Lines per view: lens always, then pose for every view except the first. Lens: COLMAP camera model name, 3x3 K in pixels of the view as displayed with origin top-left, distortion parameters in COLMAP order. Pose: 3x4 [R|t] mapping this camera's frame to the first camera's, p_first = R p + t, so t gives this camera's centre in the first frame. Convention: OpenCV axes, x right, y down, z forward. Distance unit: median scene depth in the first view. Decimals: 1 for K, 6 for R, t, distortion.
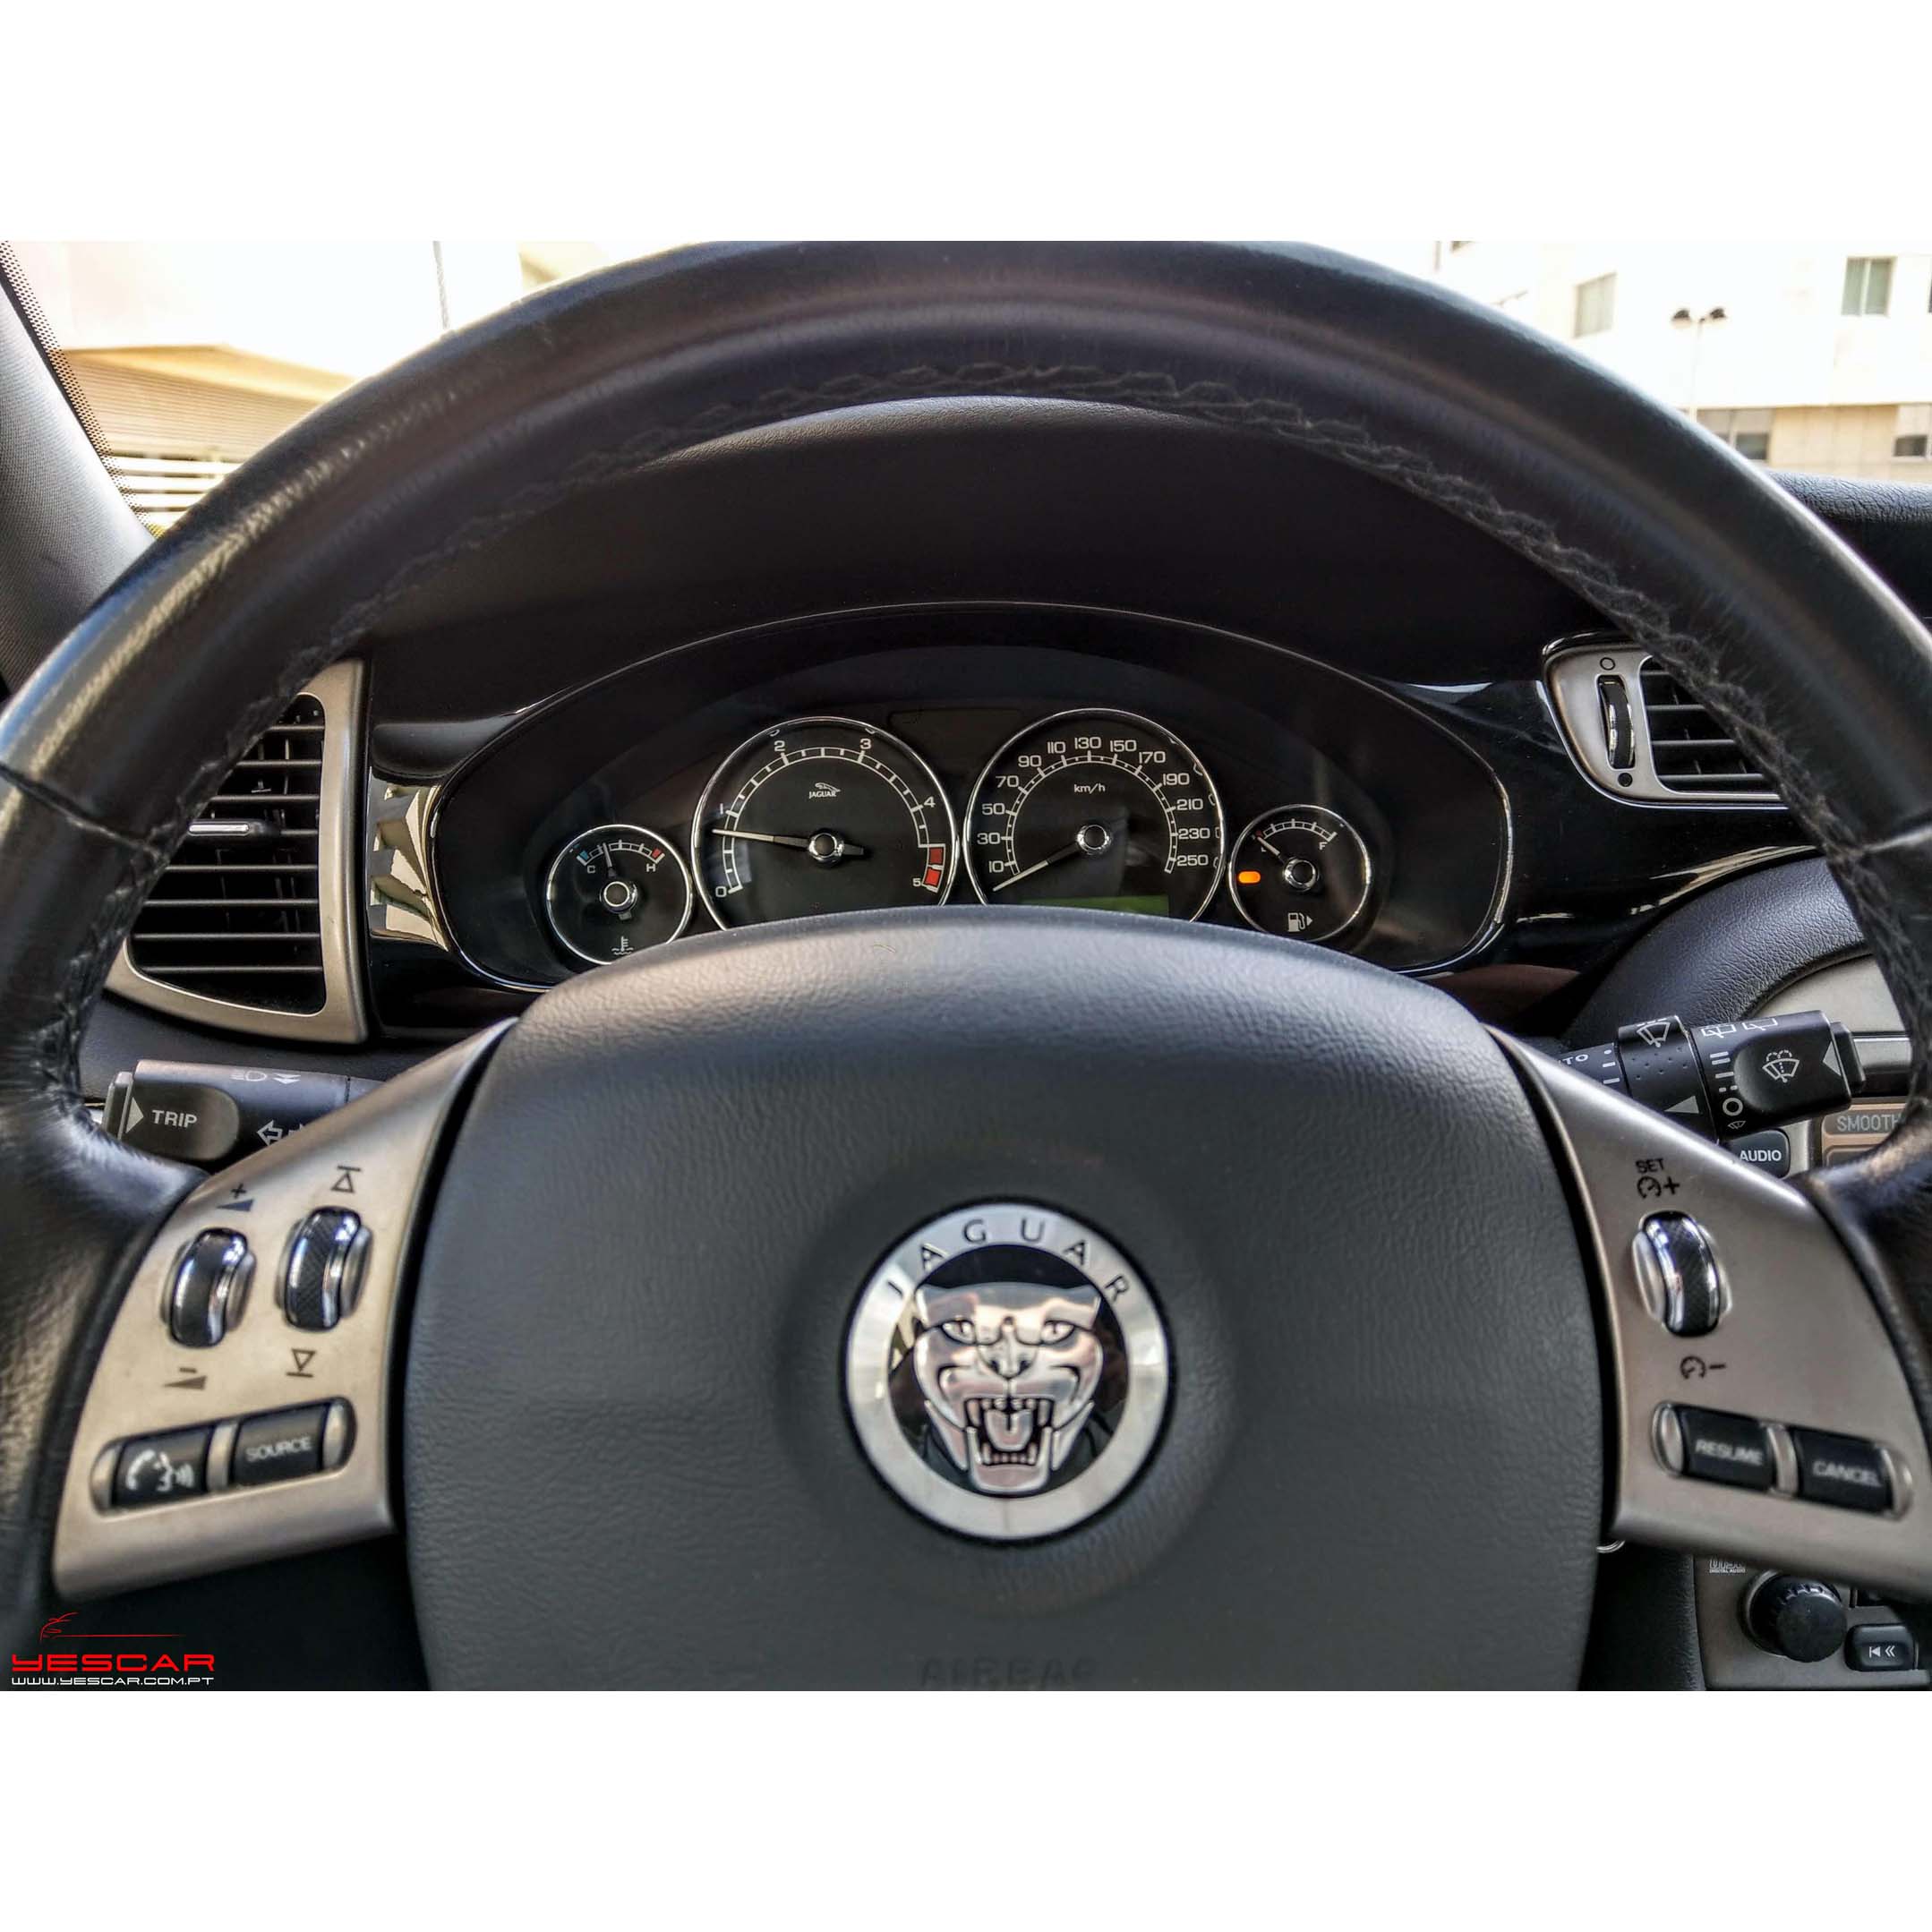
lens RADIAL K [[1619.8, 0, 952.2], [0, 1619.8, 961.4], [0, 0, 1]] dist [0.062953, -0.019688]
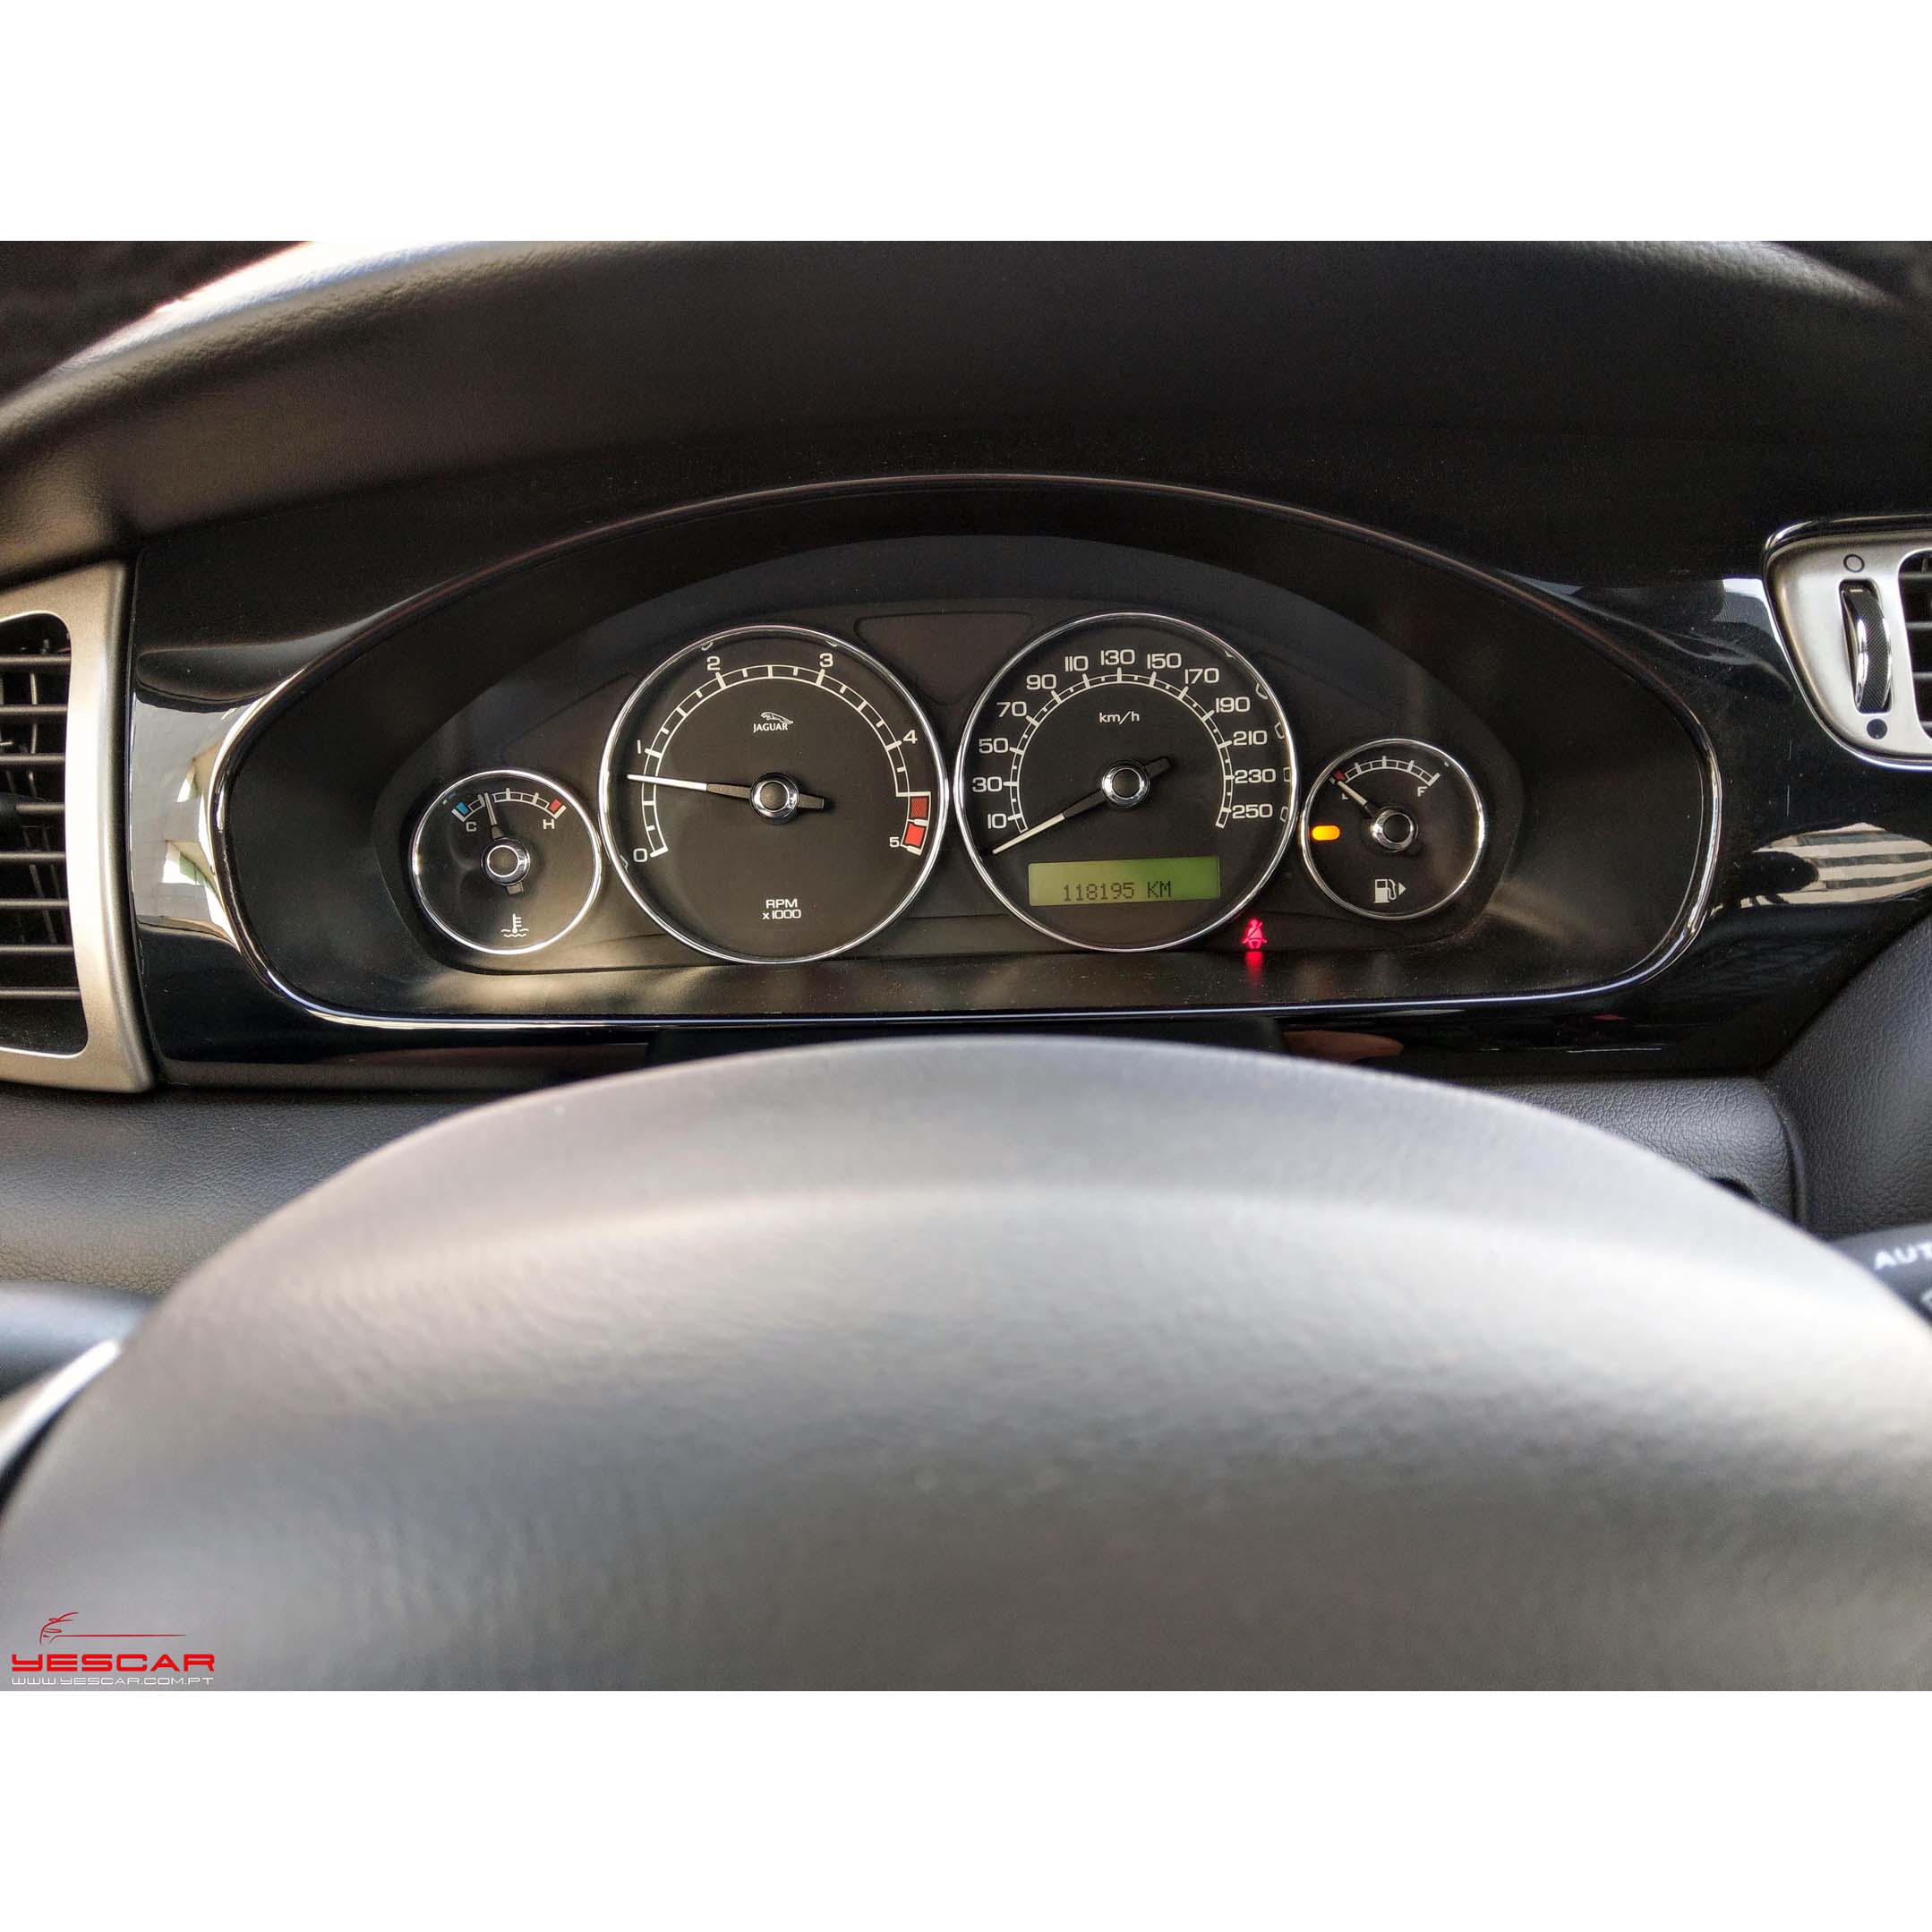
lens RADIAL K [[1610.5, 0, 925.6], [0, 1610.5, 959.0], [0, 0, 1]] dist [0.069078, -0.099621]
pose [[0.999965, -0.000682, -0.008369, -0.000473], [0.001466, 0.995562, 0.094091, -0.065531], [0.008268, -0.094100, 0.995528, 0.231007]]
